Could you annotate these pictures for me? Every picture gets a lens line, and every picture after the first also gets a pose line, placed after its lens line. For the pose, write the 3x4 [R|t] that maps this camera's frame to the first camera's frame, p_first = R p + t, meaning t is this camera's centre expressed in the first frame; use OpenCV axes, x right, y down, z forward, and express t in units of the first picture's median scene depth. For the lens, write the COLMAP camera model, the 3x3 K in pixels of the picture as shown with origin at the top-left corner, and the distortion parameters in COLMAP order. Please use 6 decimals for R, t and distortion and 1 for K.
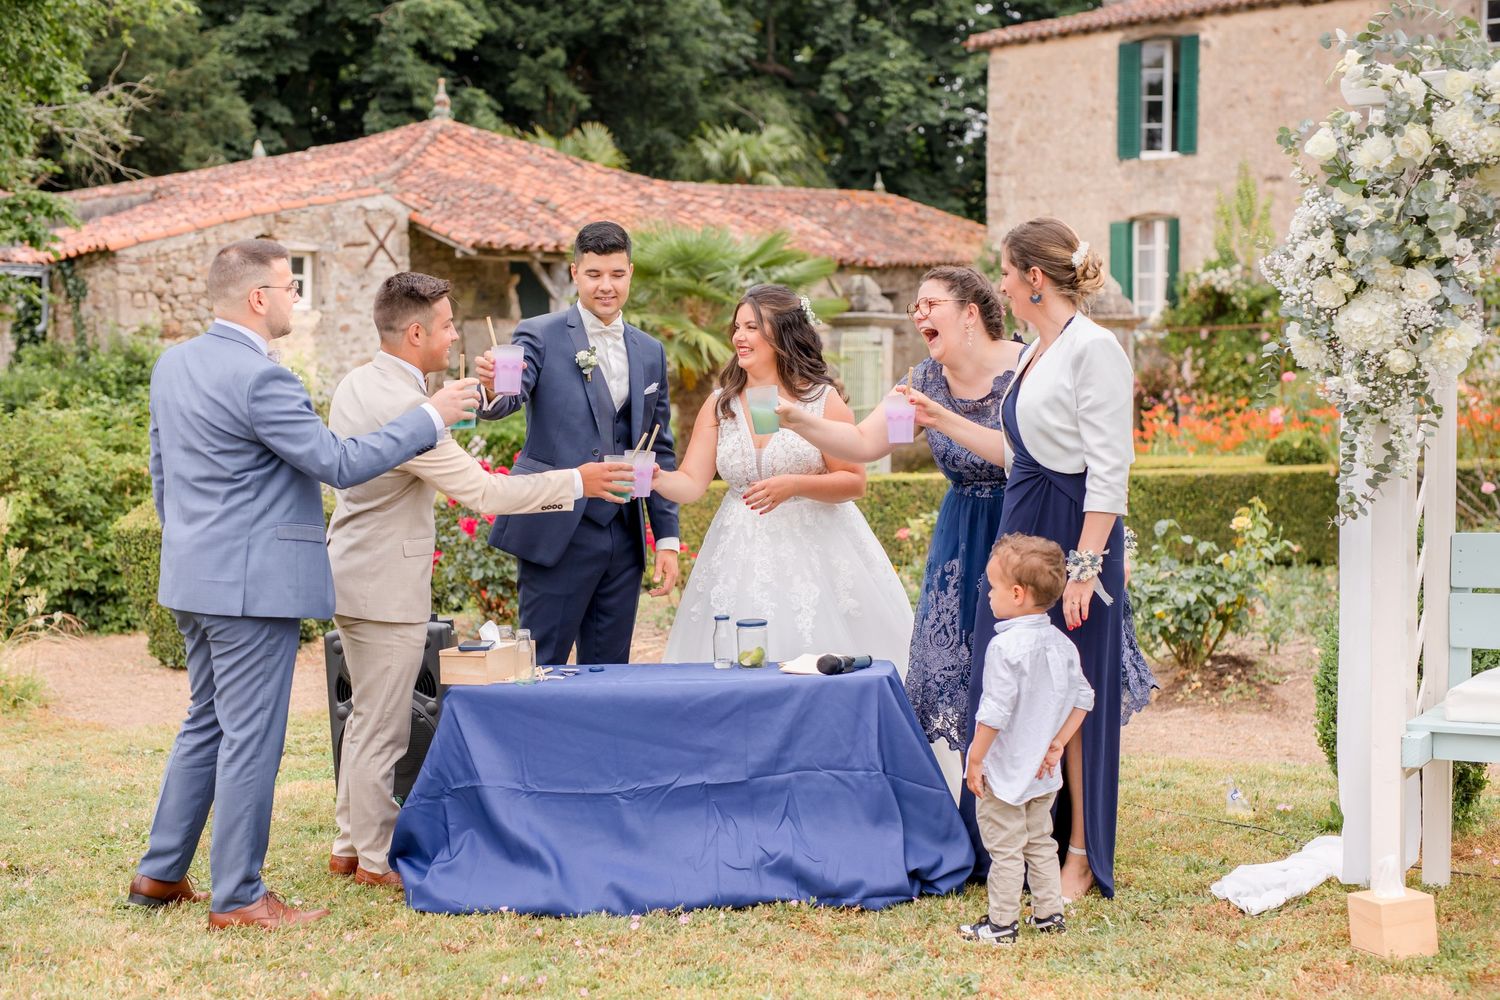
lens RADIAL K [[2120.3, 0, 750.4], [0, 2120.3, 519.7], [0, 0, 1]] dist [-0.006709, 0.083608]
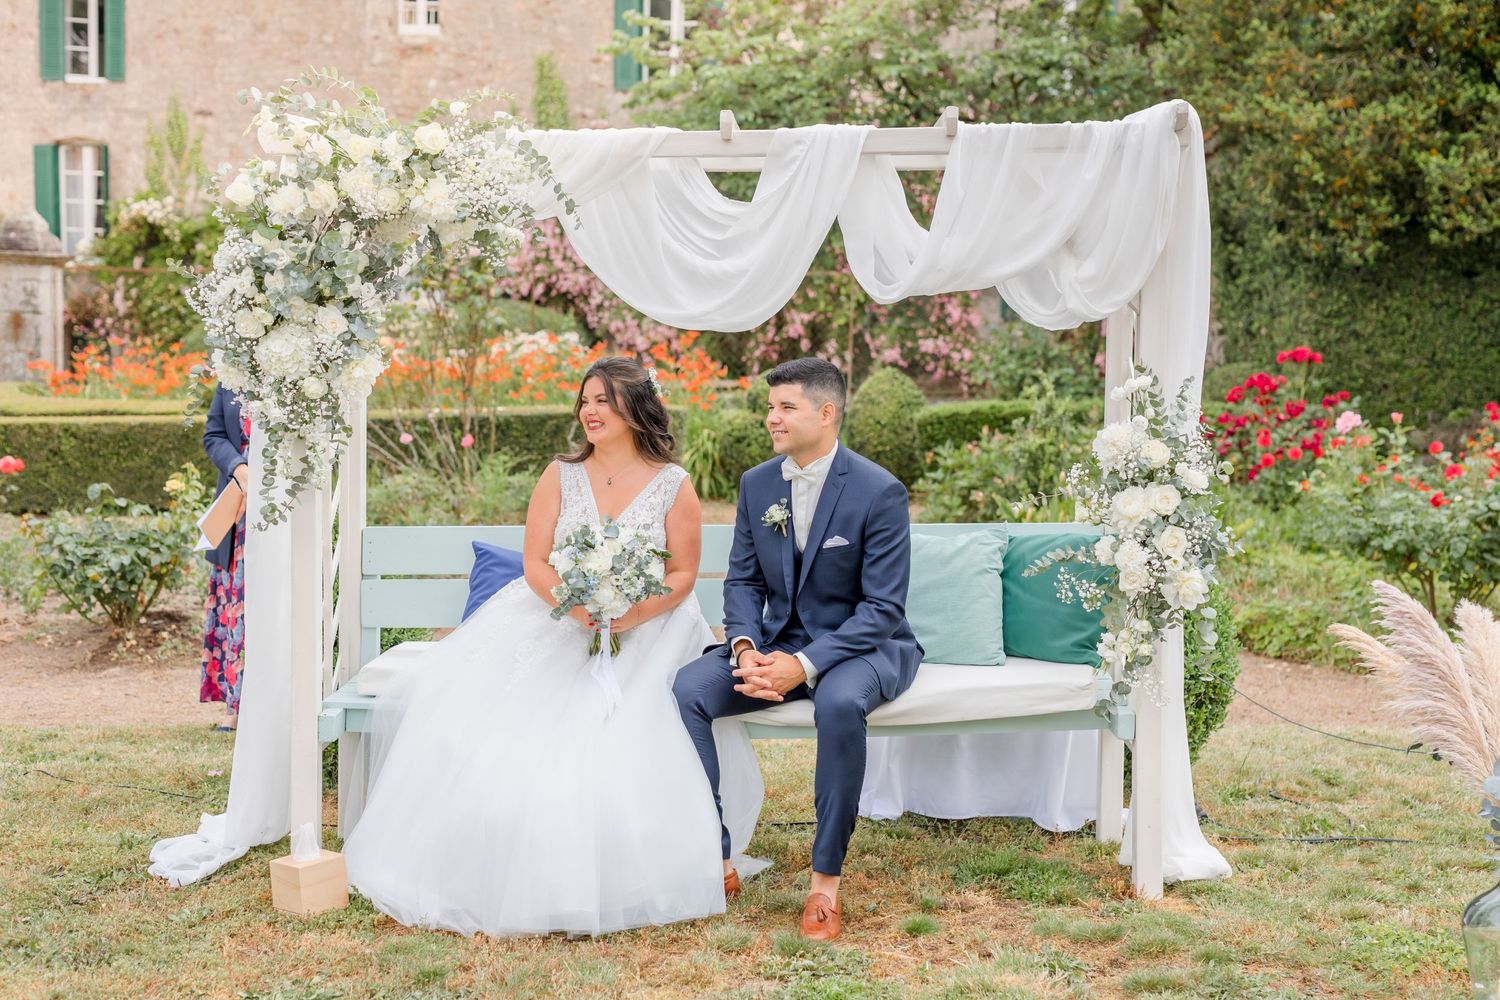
lens RADIAL K [[2042.3, 0, 750.0], [0, 2042.3, 500.0], [0, 0, 1]] dist [0.184386, -0.311297]
pose [[0.878744, -0.015011, 0.477057, -0.006105], [0.002206, 0.999622, 0.027391, -0.018559], [-0.477288, -0.023017, 0.878446, -0.033052]]
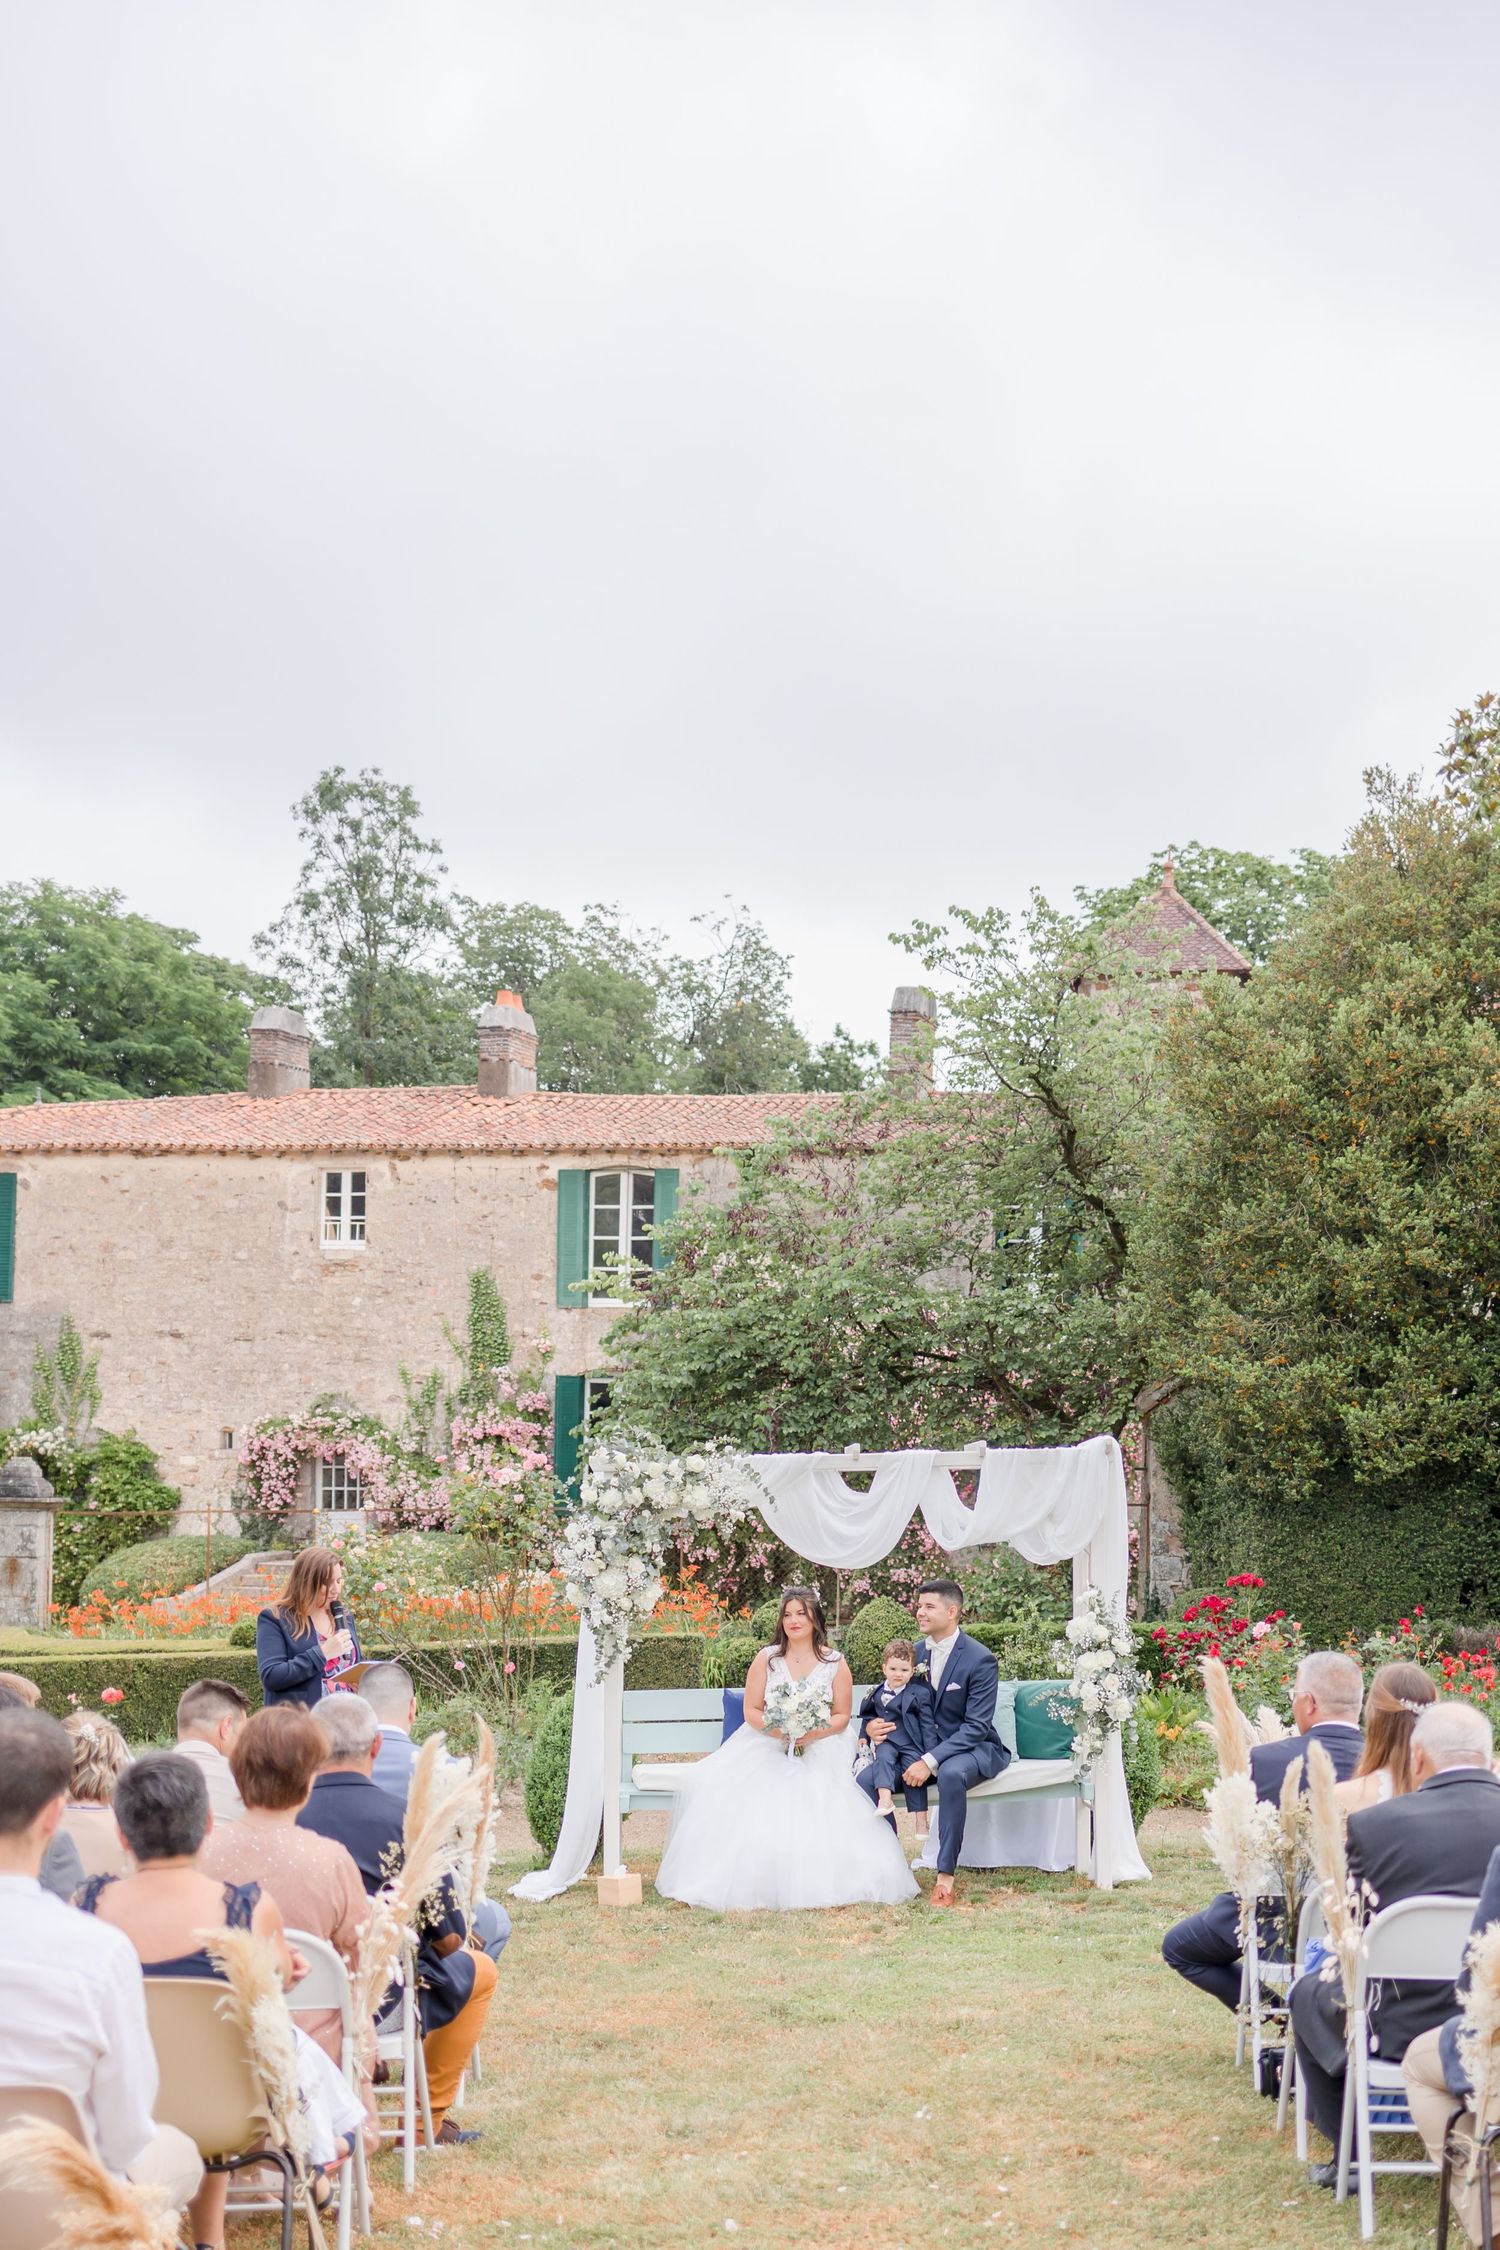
lens RADIAL K [[2331.0, 0, 902.1], [0, 2331.0, 1572.1], [0, 0, 1]] dist [0.087637, 0.004695]
pose [[0.831622, 0.009690, 0.555258, -0.289987], [0.020888, 0.998594, -0.048712, 0.003170], [-0.554949, 0.052109, 0.830251, -0.402233]]
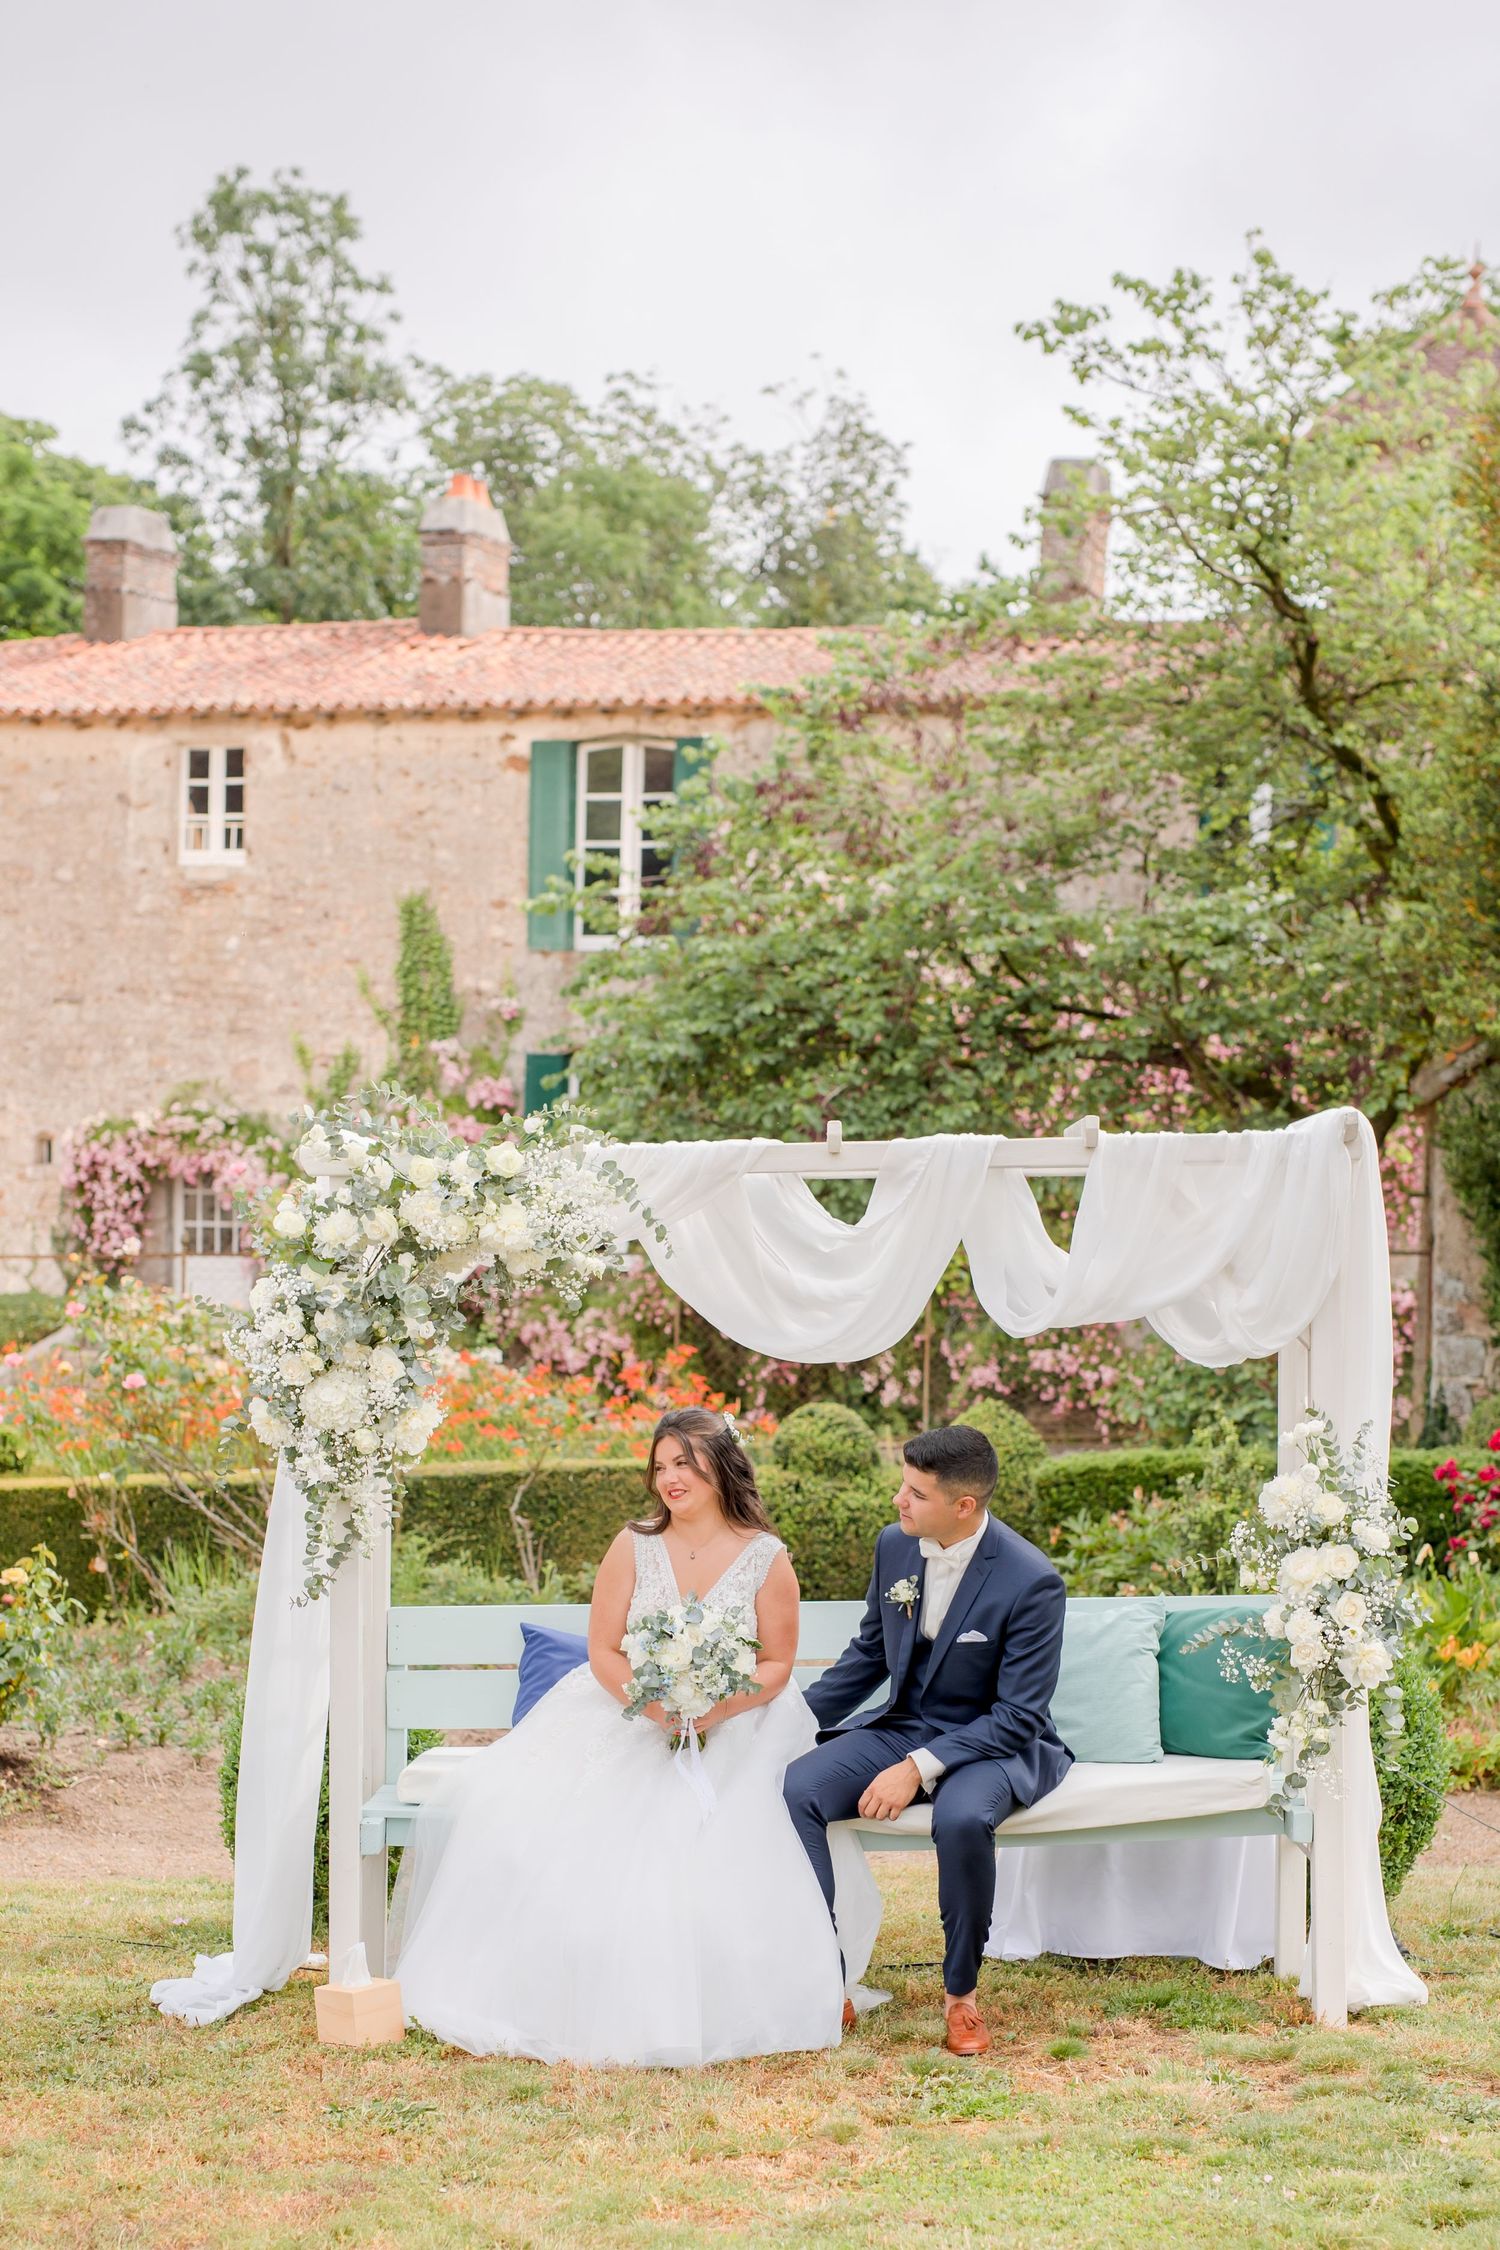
lens RADIAL K [[3455.3, 0, 790.5], [0, 3455.3, 1443.8], [0, 0, 1]] dist [0.024693, 0.012908]
pose [[0.872073, 0.002781, 0.489368, -0.129698], [0.009902, 0.999679, -0.023327, -0.014190], [-0.489276, 0.025188, 0.871765, -0.210319]]
